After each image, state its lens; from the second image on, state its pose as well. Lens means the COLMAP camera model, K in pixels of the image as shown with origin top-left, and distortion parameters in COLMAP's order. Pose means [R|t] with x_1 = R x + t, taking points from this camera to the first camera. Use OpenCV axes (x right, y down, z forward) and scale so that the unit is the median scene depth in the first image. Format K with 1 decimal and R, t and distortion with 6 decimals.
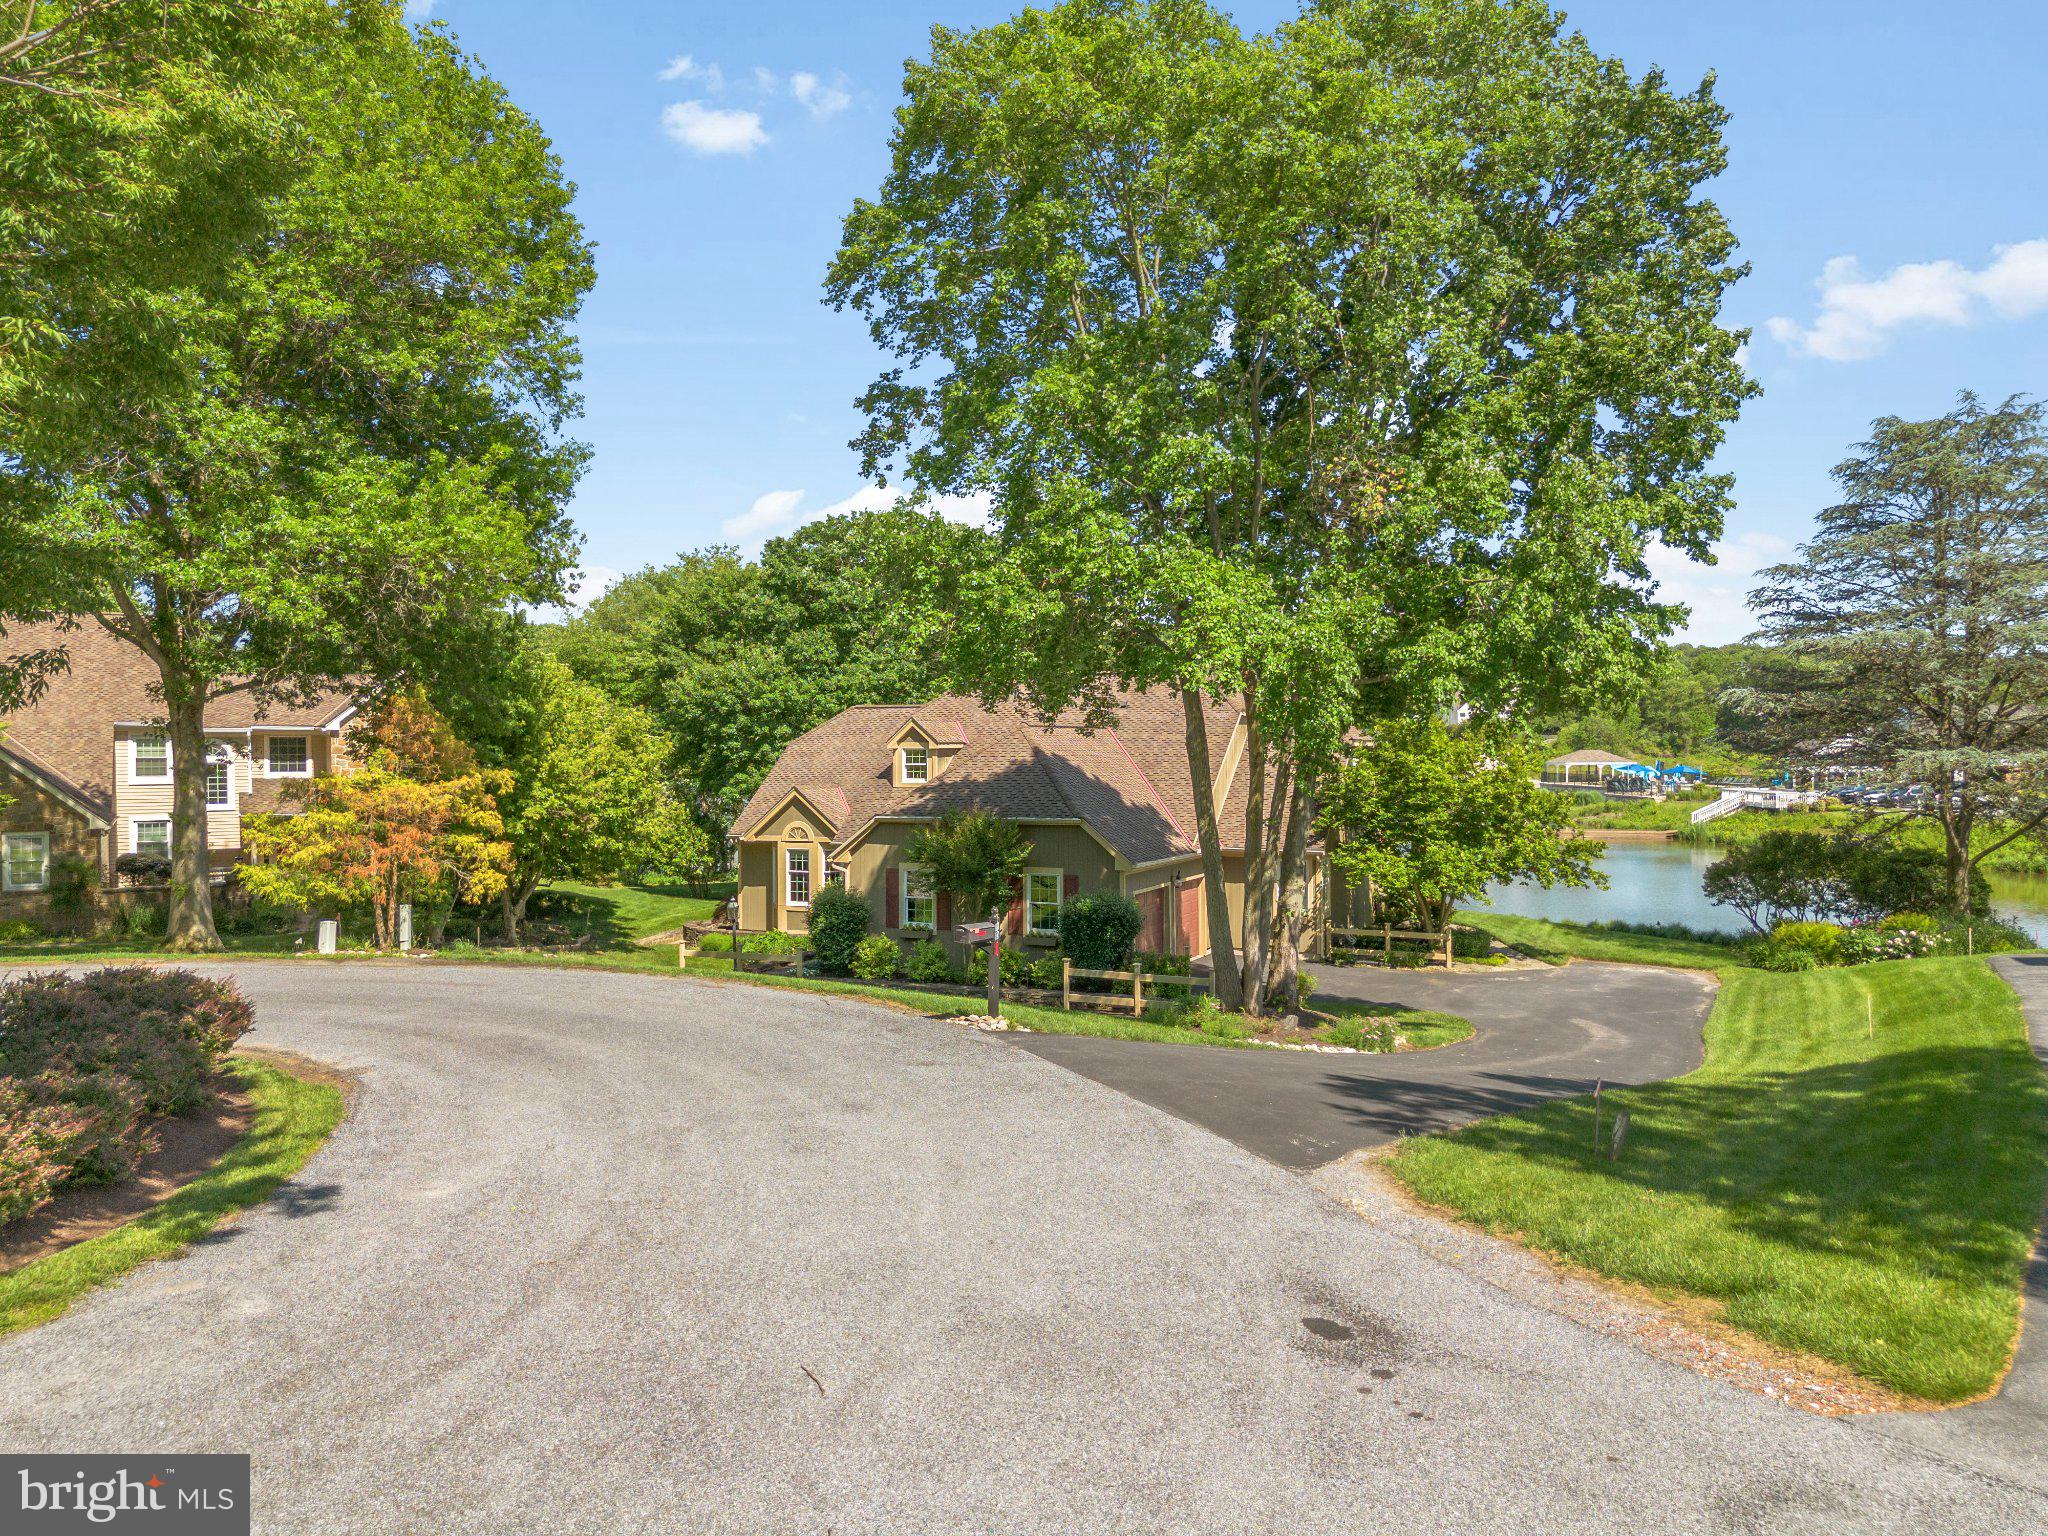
lens RADIAL K [[1462.8, 0, 1029.1], [0, 1462.8, 771.7], [0, 0, 1]] dist [0.049581, -0.038015]
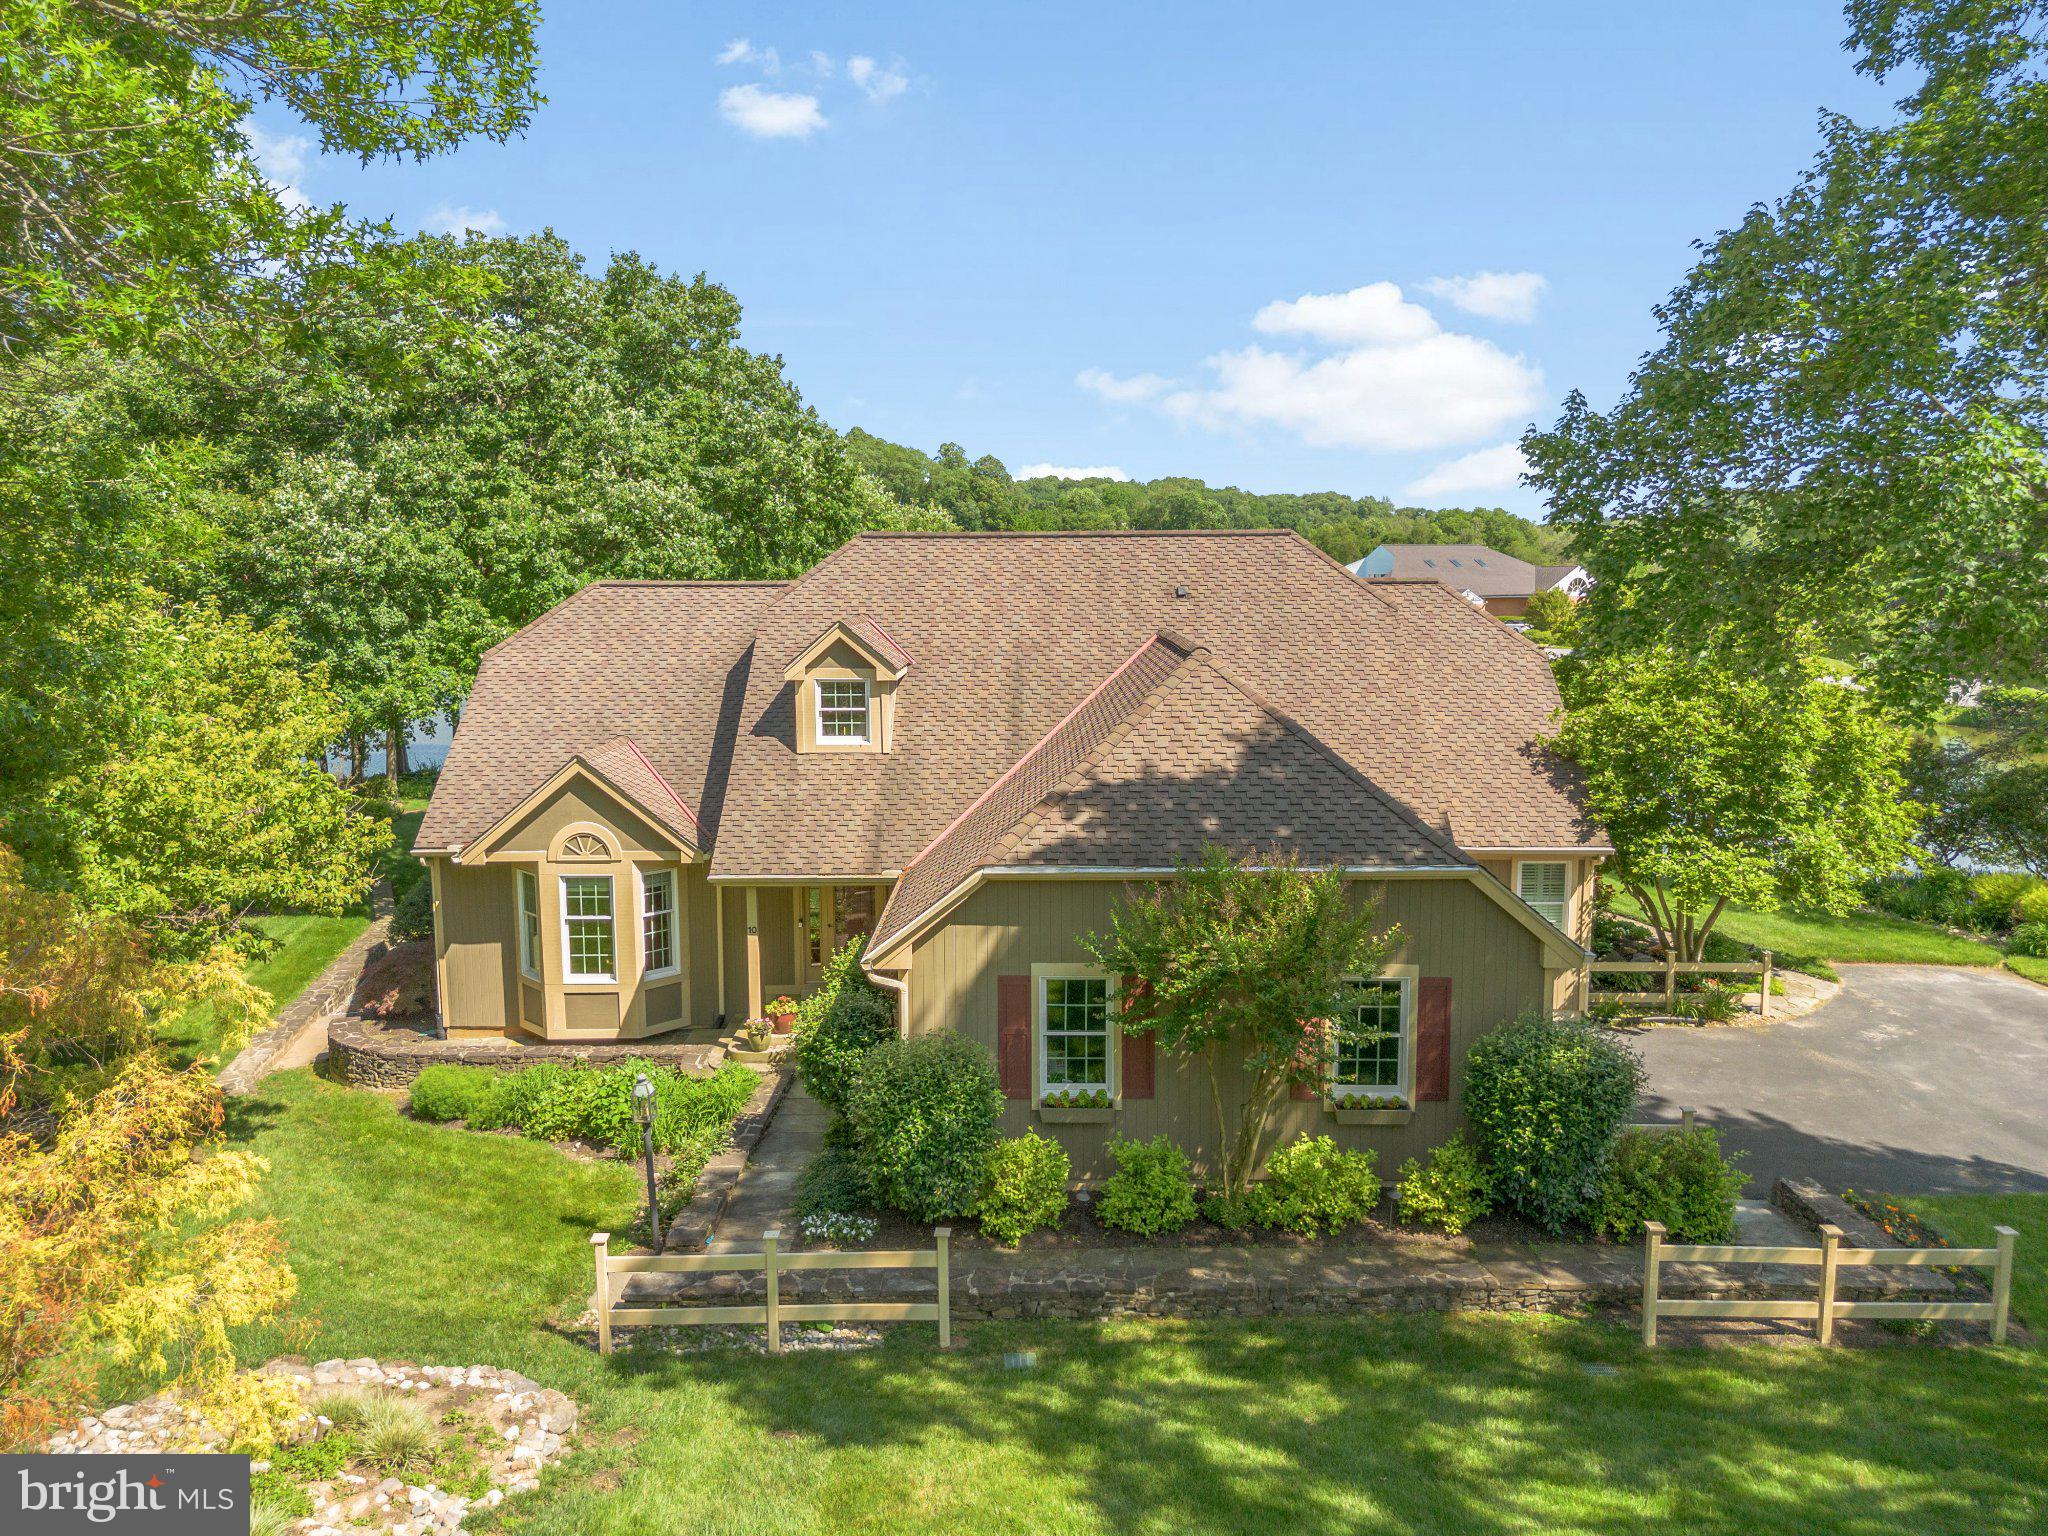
lens RADIAL K [[1462.8, 0, 1022.3], [0, 1462.8, 760.0], [0, 0, 1]] dist [0.049581, -0.038015]
pose [[0.913592, -0.051280, 0.403386, -0.231415], [0.005994, 0.993607, 0.112735, -0.045877], [-0.406588, -0.100576, 0.908059, 0.491029]]
